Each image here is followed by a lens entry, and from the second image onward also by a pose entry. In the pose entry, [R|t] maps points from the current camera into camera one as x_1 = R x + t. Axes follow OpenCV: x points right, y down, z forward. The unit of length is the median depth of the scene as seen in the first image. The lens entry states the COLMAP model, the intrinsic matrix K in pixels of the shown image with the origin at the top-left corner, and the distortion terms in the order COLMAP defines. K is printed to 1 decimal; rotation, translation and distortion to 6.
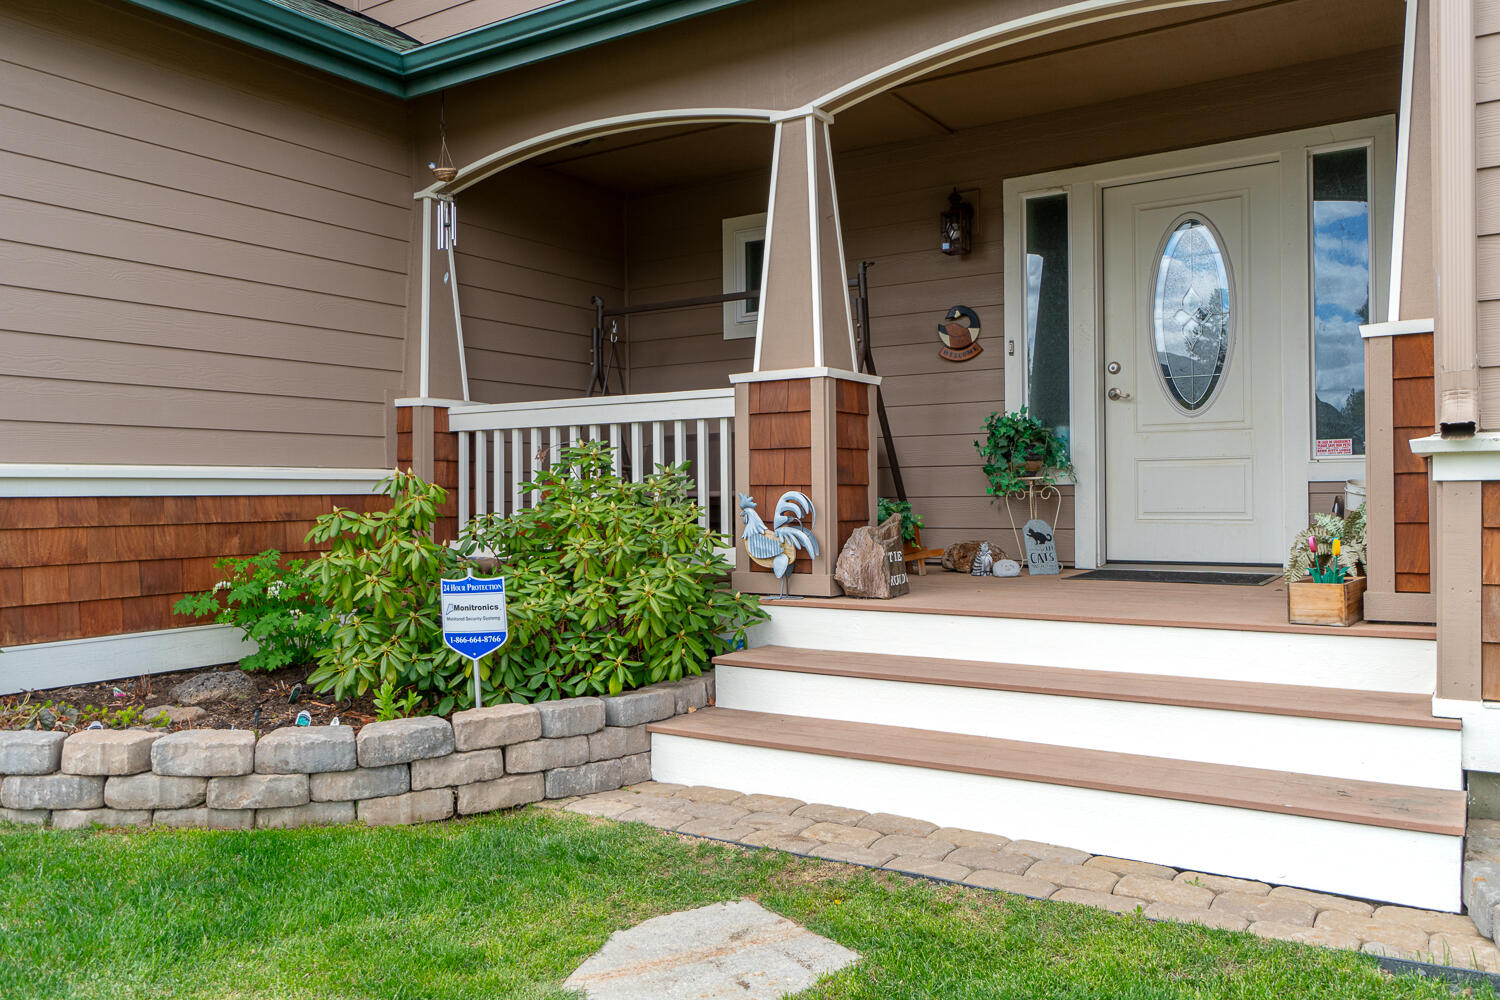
lens RADIAL K [[1159.4, 0, 750.0], [0, 1159.4, 500.0], [0, 0, 1]] dist [-0.002266, -0.001041]
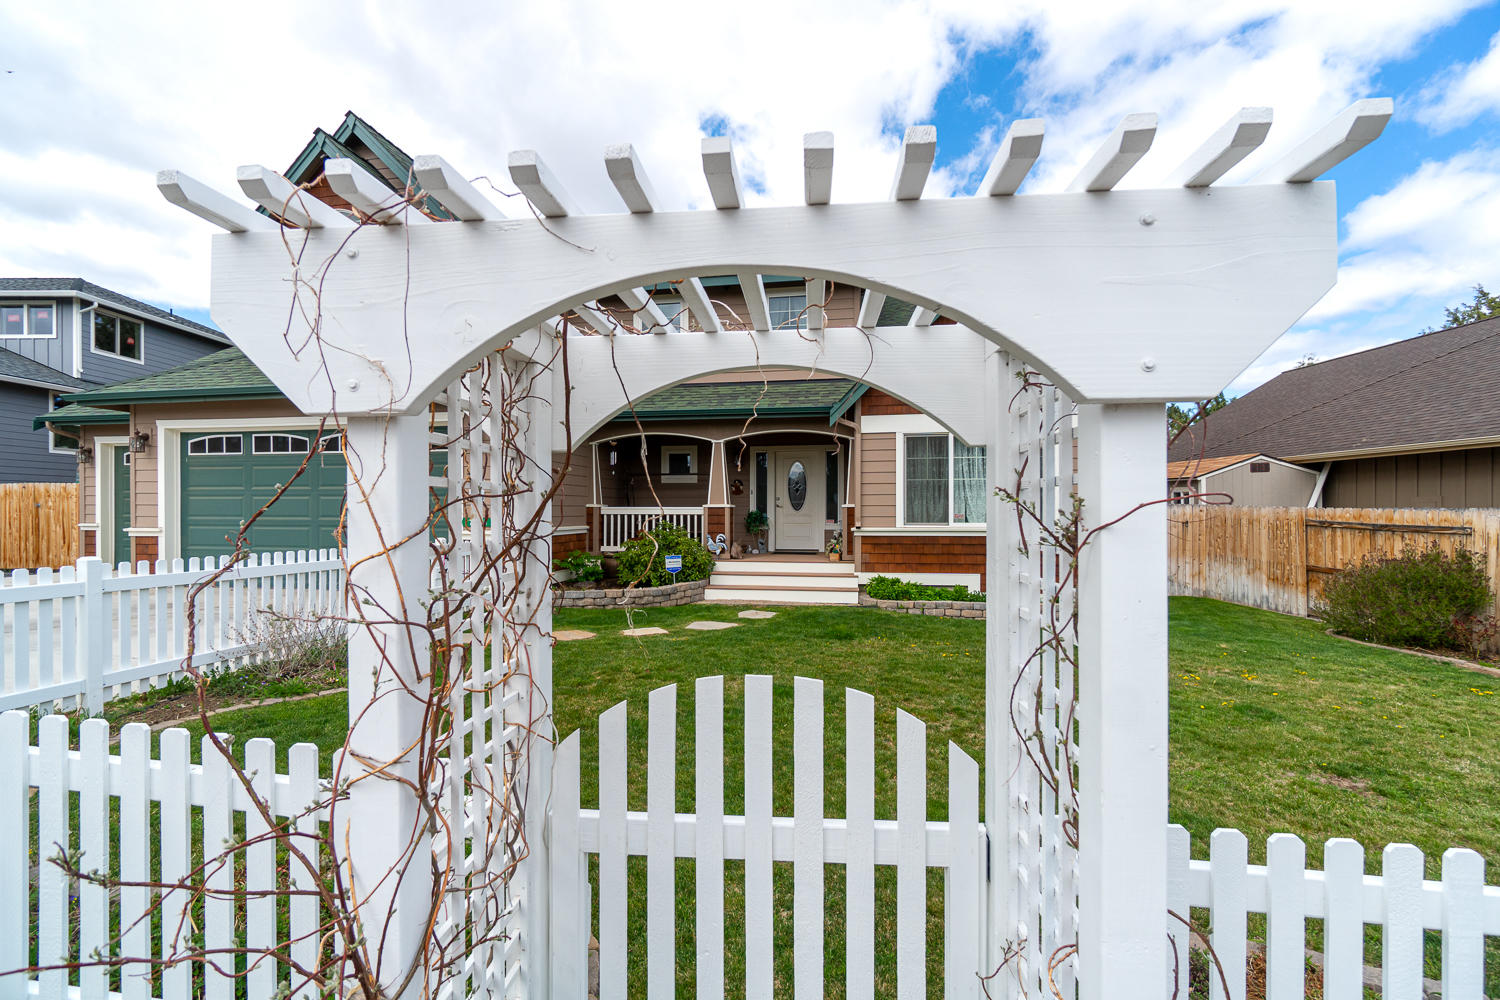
lens RADIAL K [[640.9, 0, 749.9], [0, 640.9, 512.2], [0, 0, 1]] dist [-0.004167, 0.000058]
pose [[0.922226, 0.007188, 0.386585, -0.761407], [-0.005766, 0.999972, -0.004837, -0.076305], [-0.386608, 0.002231, 0.922241, -1.180801]]
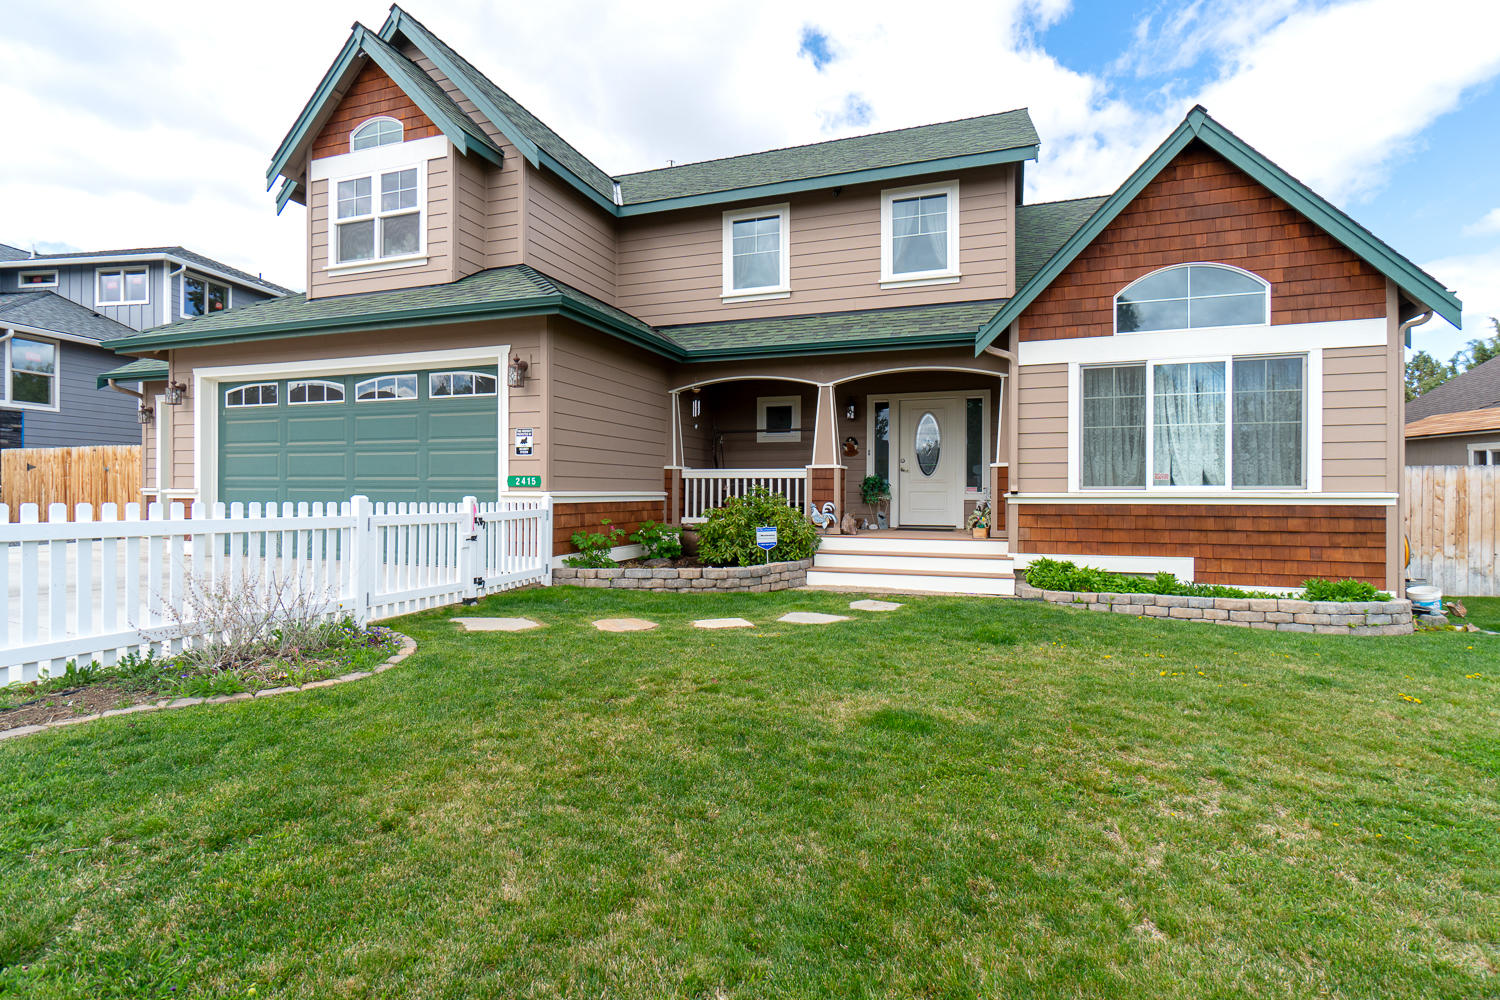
lens RADIAL K [[708.3, 0, 752.1], [0, 708.3, 493.0], [0, 0, 1]] dist [-0.003039, 0.000094]
pose [[0.972383, 0.011341, 0.233114, -0.641229], [-0.010475, 0.999933, -0.004955, -0.021786], [-0.233154, 0.002376, 0.972437, -0.903431]]
